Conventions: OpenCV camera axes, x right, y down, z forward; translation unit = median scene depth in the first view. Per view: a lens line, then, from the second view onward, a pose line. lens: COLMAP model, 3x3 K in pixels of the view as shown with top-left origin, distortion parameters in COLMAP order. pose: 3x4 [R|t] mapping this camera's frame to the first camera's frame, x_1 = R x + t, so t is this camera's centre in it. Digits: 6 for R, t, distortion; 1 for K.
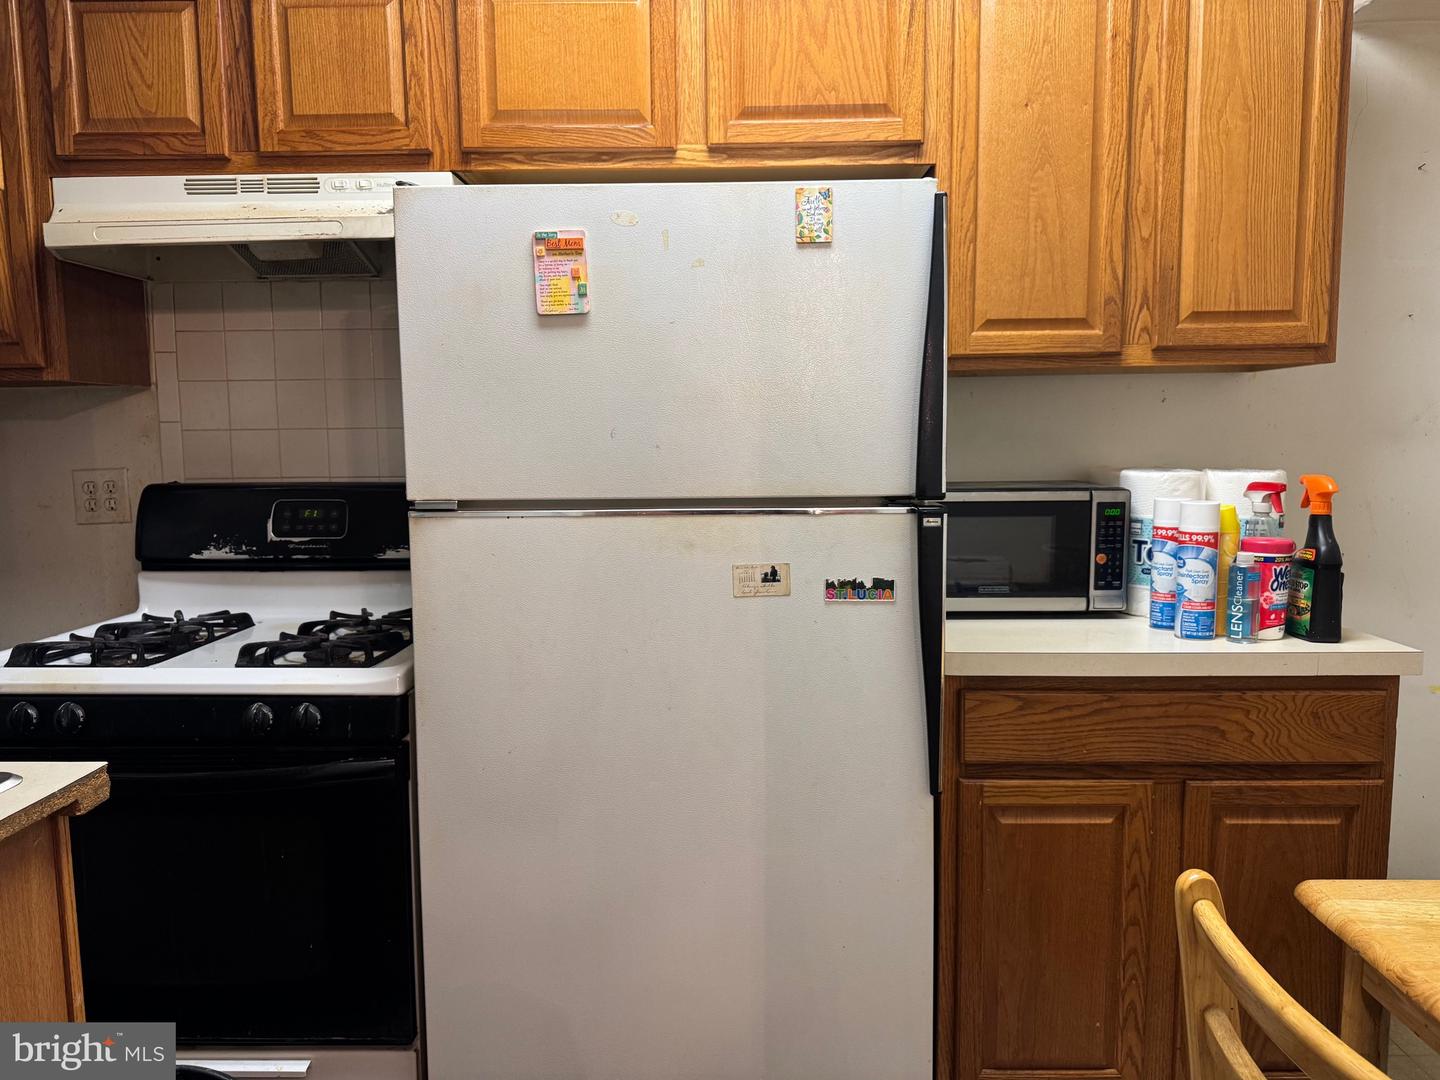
lens RADIAL K [[1028.6, 0, 716.3], [0, 1028.6, 535.5], [0, 0, 1]] dist [0.046484, -0.052964]
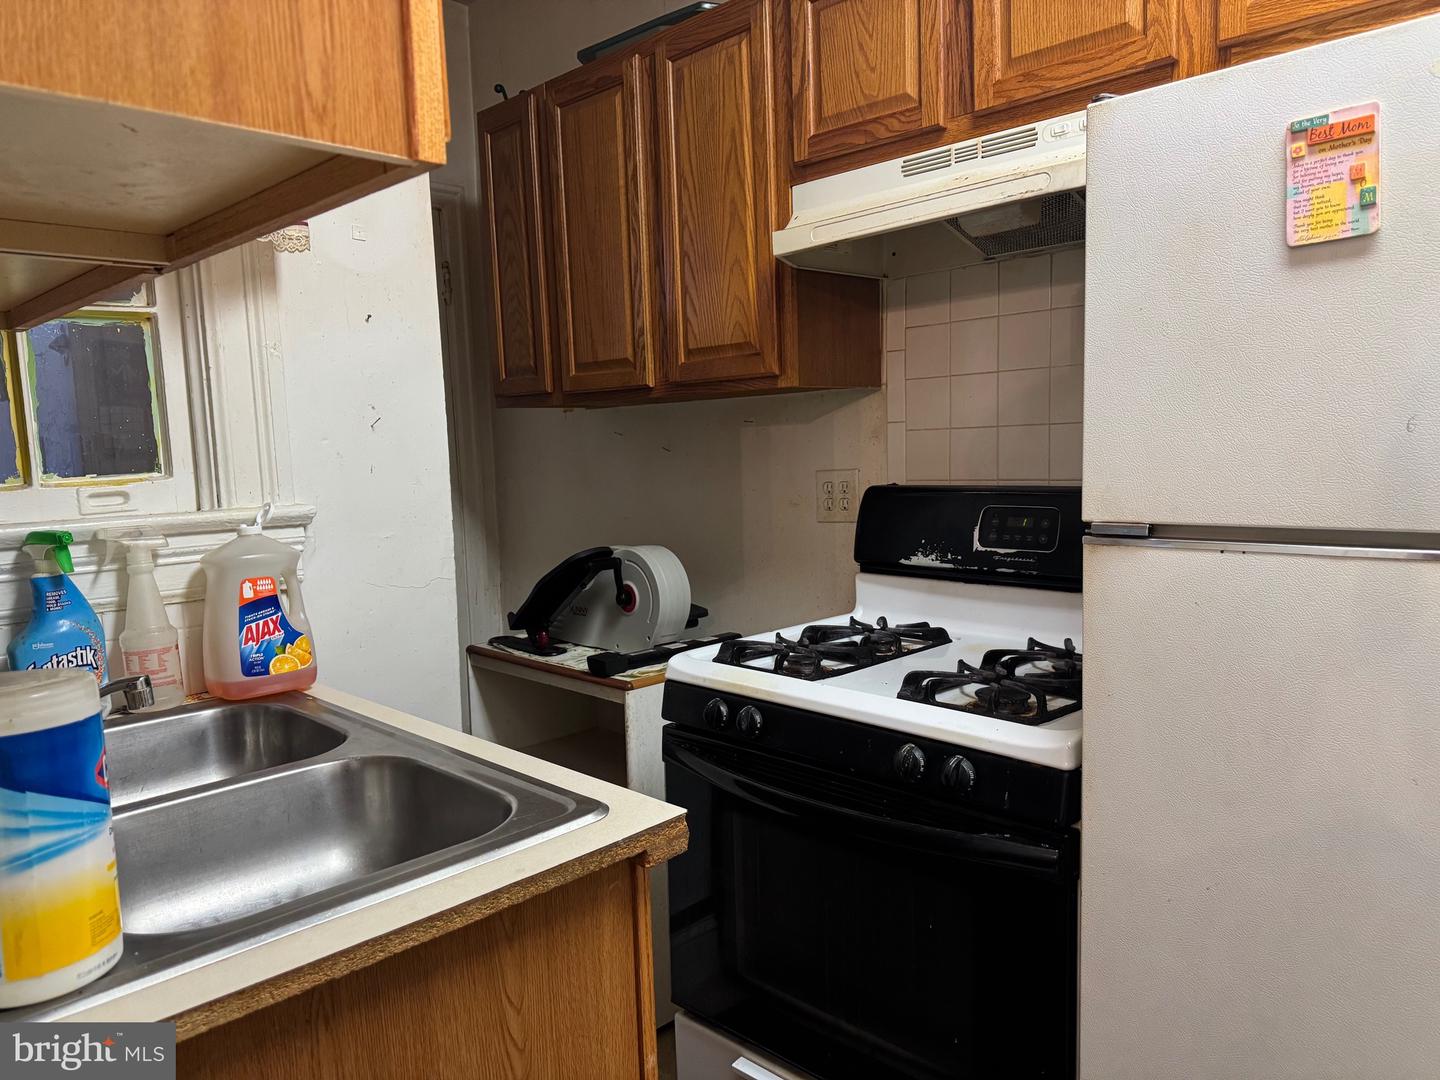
lens RADIAL K [[1028.6, 0, 713.8], [0, 1028.6, 542.4], [0, 0, 1]] dist [0.046484, -0.052964]
pose [[0.732871, 0.053379, -0.678271, 0.014102], [-0.041365, 0.998569, 0.033891, -0.026067], [0.679109, 0.003219, 0.734030, 0.206835]]
